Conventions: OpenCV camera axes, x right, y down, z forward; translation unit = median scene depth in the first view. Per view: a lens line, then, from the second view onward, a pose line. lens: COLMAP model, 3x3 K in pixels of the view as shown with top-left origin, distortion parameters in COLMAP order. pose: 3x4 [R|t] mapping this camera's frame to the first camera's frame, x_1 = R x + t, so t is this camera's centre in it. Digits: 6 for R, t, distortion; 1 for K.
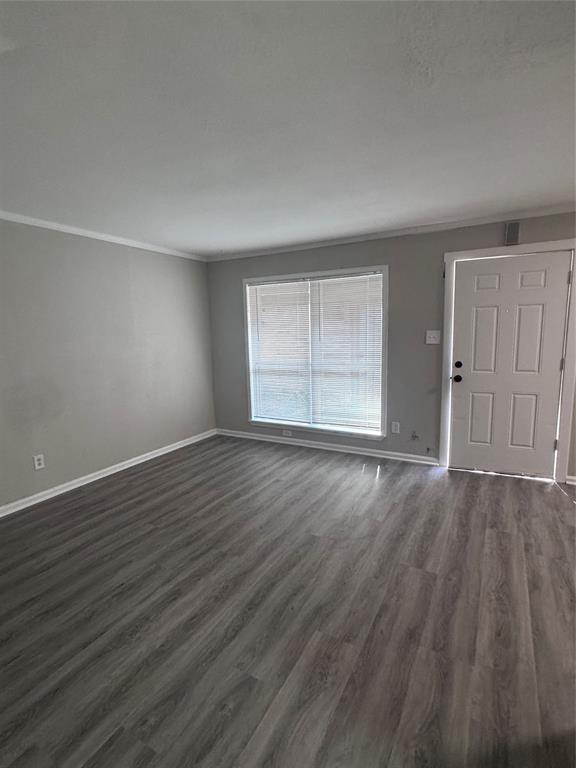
lens RADIAL K [[375.6, 0, 287.7], [0, 375.6, 383.4], [0, 0, 1]] dist [0.000722, 0.000002]
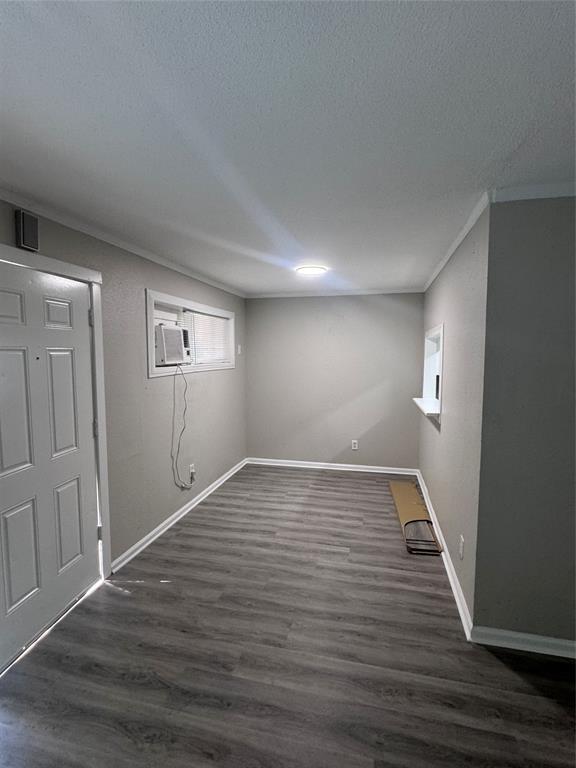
lens RADIAL K [[375.6, 0, 286.4], [0, 375.6, 385.3], [0, 0, 1]] dist [0.000722, 0.000002]
pose [[-0.268694, -0.057607, 0.961502, -0.106804], [0.154564, 0.982696, 0.102070, -0.157426], [-0.950744, 0.176039, -0.255140, 0.814727]]
